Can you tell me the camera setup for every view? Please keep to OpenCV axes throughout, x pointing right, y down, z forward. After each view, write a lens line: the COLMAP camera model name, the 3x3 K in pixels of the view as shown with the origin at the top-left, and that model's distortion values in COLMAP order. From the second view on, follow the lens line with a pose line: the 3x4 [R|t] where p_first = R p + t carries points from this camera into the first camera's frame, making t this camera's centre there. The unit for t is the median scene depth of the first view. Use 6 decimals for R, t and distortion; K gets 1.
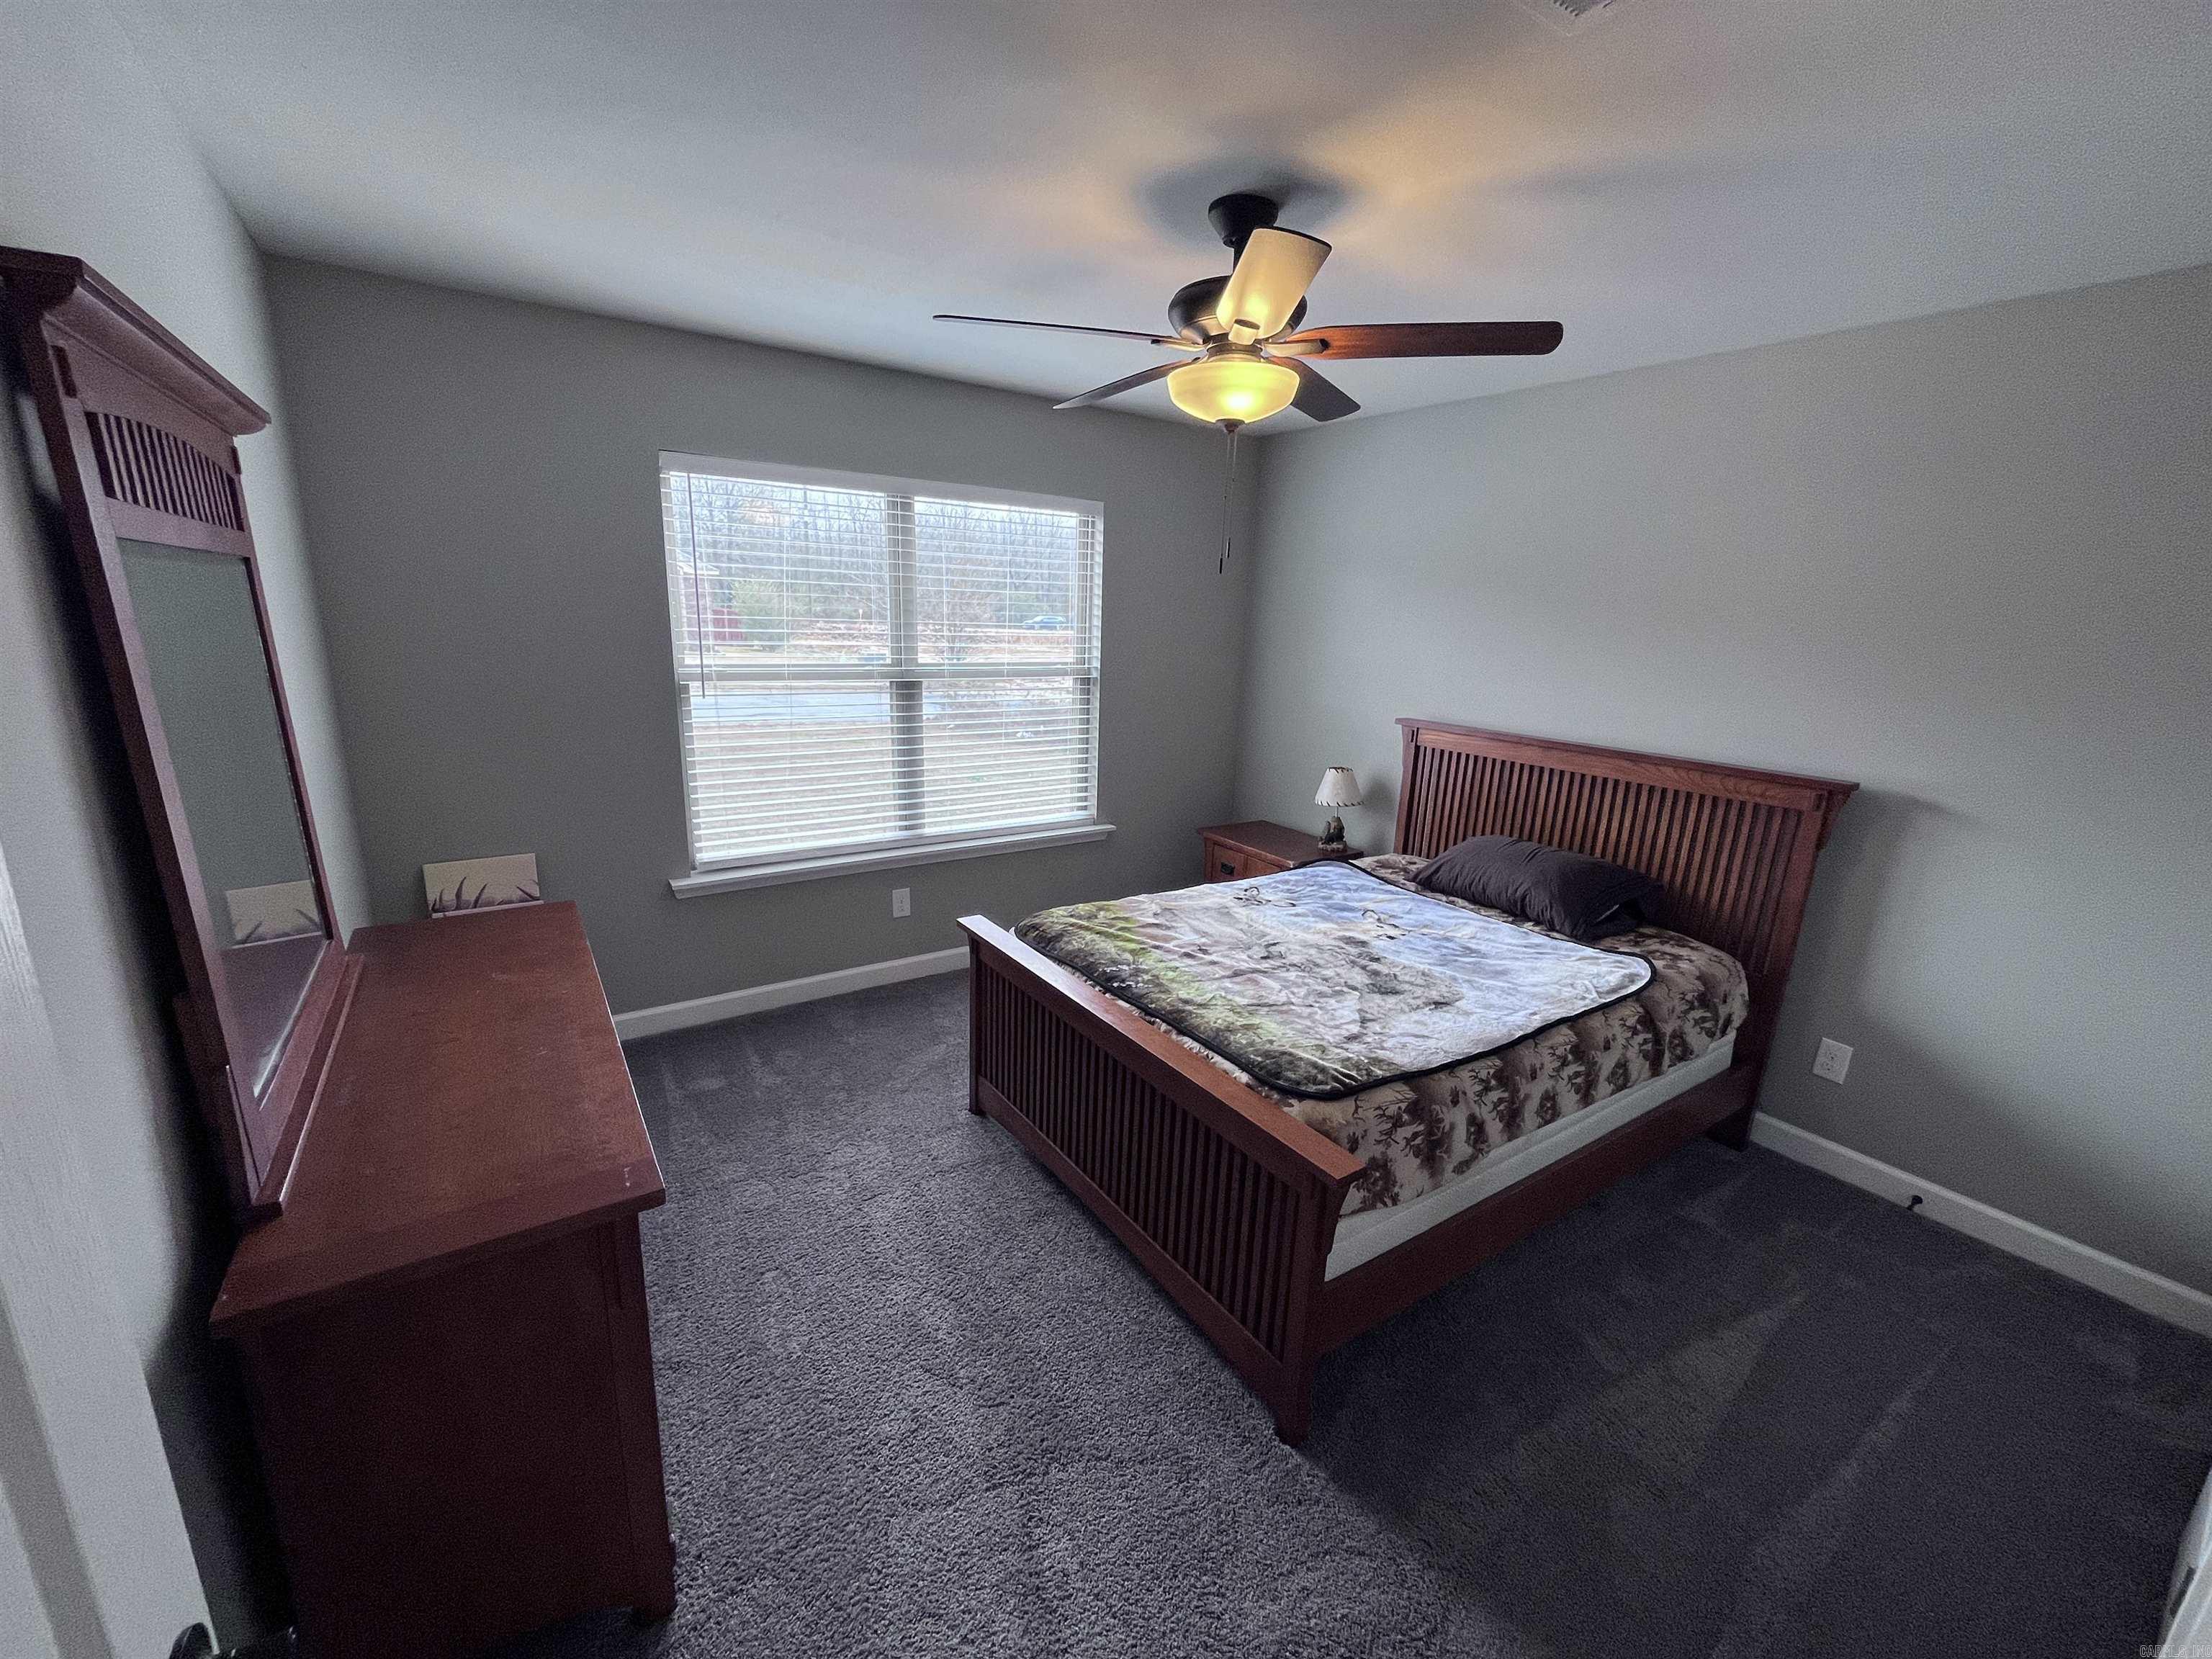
lens RADIAL K [[906.1, 0, 1109.3], [0, 906.1, 843.8], [0, 0, 1]] dist [-0.004210, -0.000226]
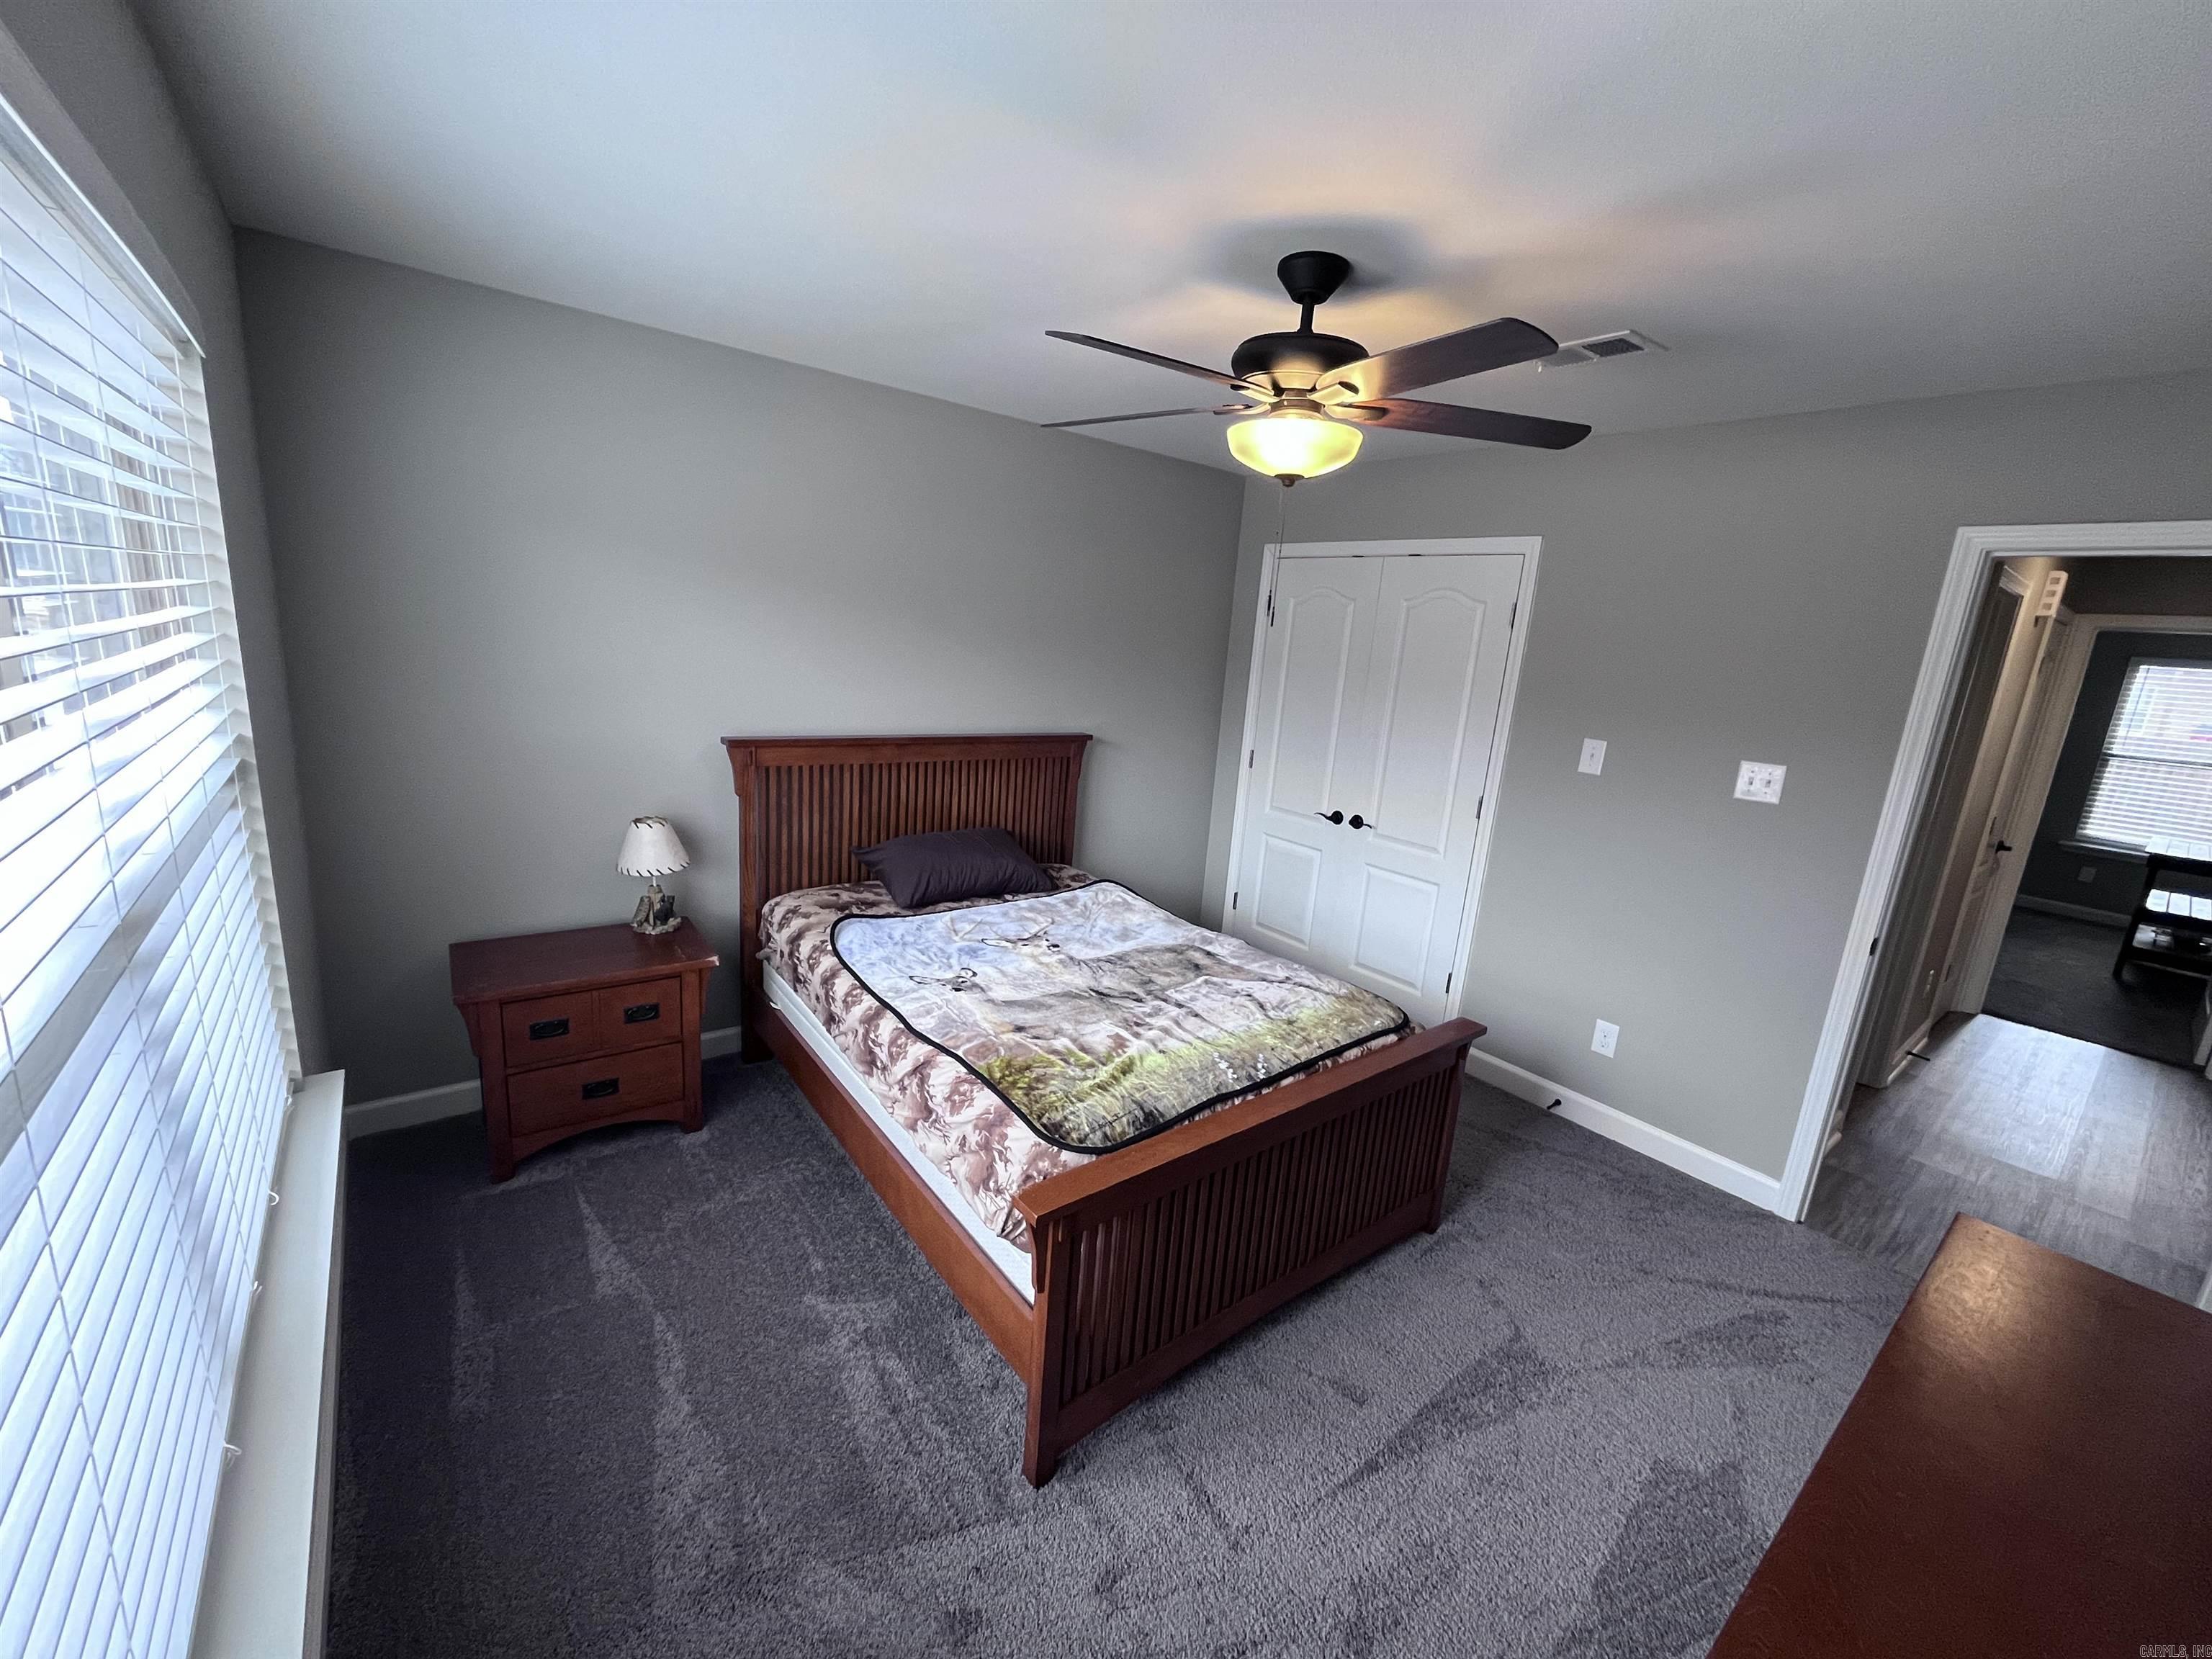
lens RADIAL K [[906.1, 0, 1106.6], [0, 906.1, 833.5], [0, 0, 1]] dist [-0.004210, -0.000226]
pose [[-0.081167, -0.259133, 0.962425, -0.657335], [0.173320, 0.947230, 0.269659, -0.287373], [-0.981515, 0.188695, -0.031971, 0.946347]]
